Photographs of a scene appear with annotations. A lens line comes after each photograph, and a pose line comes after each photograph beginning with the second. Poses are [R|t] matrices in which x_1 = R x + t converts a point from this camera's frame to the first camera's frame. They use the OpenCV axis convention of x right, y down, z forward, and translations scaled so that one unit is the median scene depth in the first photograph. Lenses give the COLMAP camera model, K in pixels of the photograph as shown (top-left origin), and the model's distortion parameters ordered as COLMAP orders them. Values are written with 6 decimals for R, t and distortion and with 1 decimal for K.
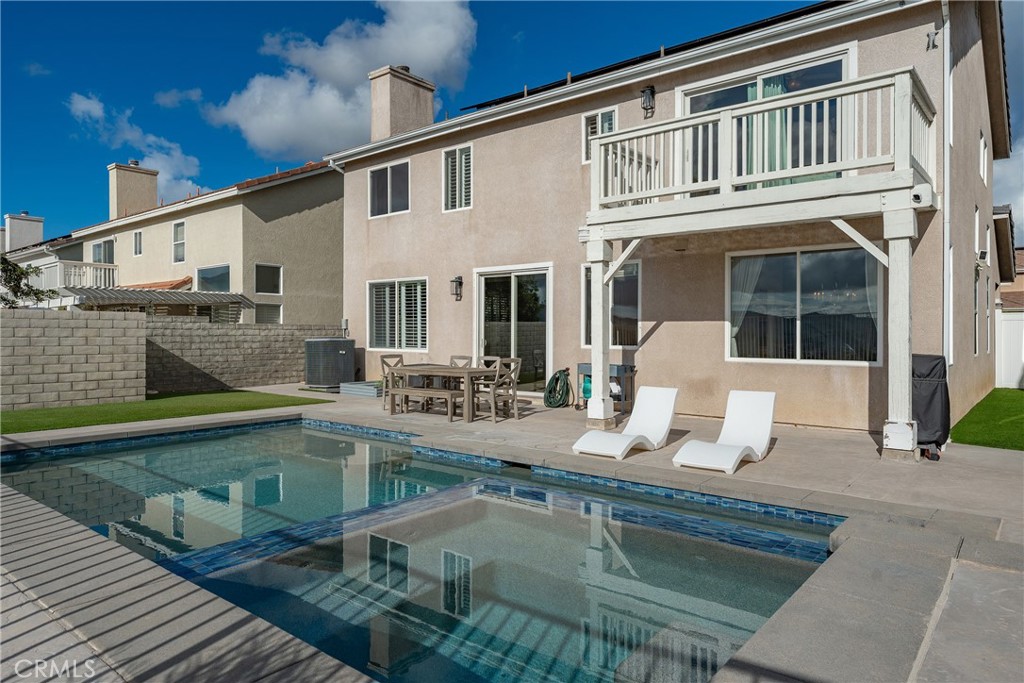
lens RADIAL K [[636.1, 0, 495.0], [0, 636.1, 327.5], [0, 0, 1]] dist [0.004972, -0.000130]
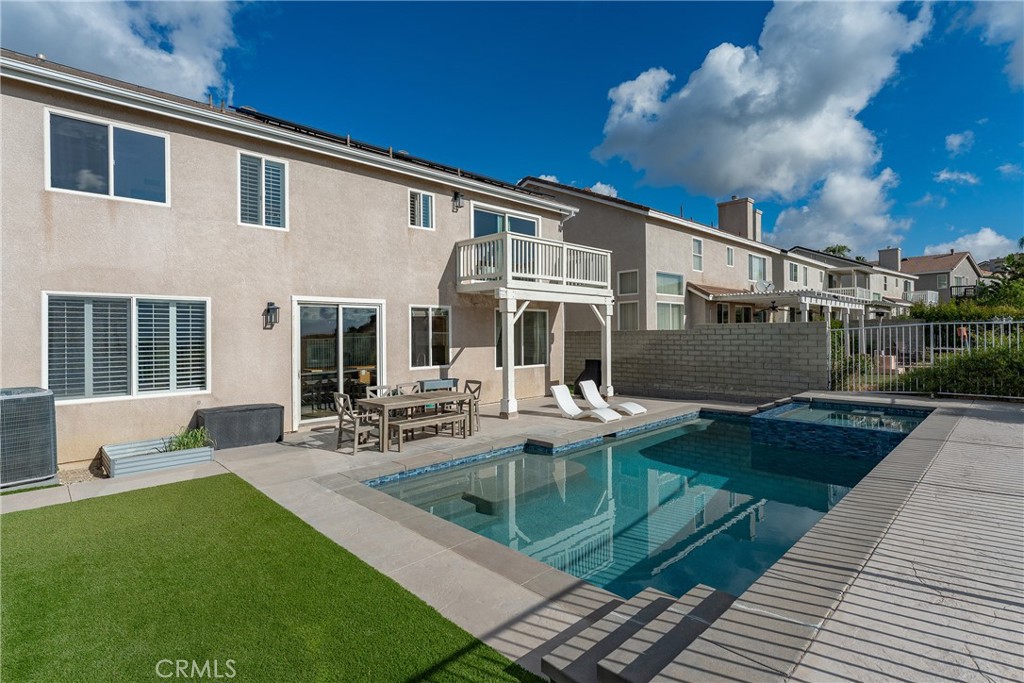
lens RADIAL K [[490.8, 0, 513.1], [0, 490.8, 335.6], [0, 0, 1]] dist [0.000571, 0.000887]
pose [[0.110870, -0.009560, 0.993789, -0.891642], [0.005214, 0.999946, 0.009038, -0.047857], [-0.993821, 0.004180, 0.110914, 0.730881]]
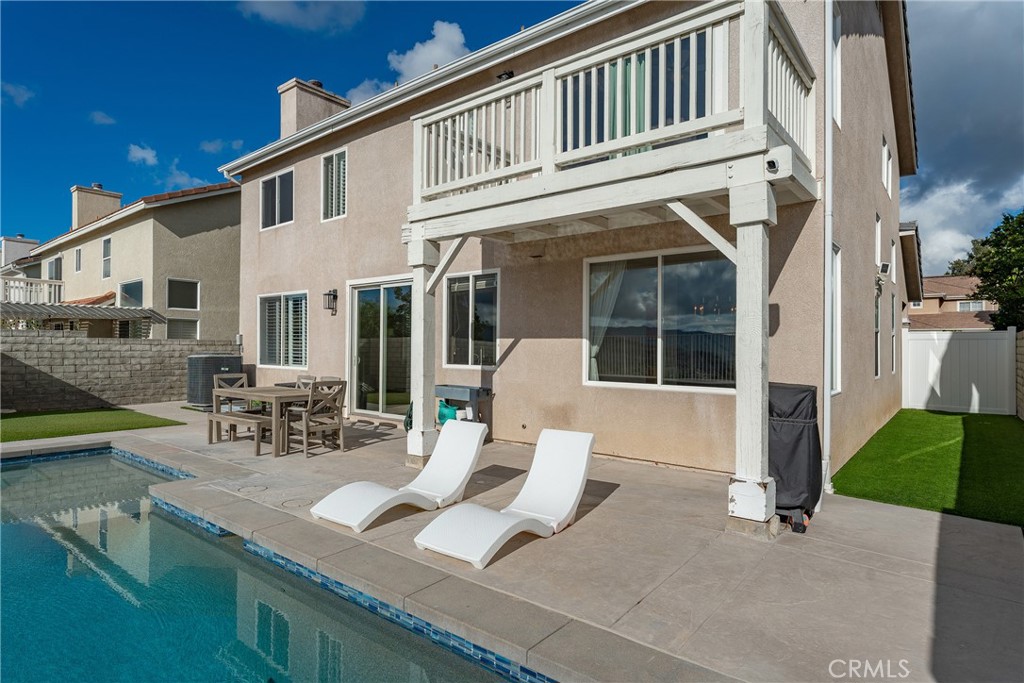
lens RADIAL K [[558.9, 0, 480.1], [0, 558.9, 340.1], [0, 0, 1]] dist [-0.002652, 0.000054]
pose [[0.999954, 0.005014, 0.008133, 0.192074], [-0.004964, 0.999969, -0.006095, -0.002312], [-0.008163, 0.006054, 0.999948, 0.220637]]
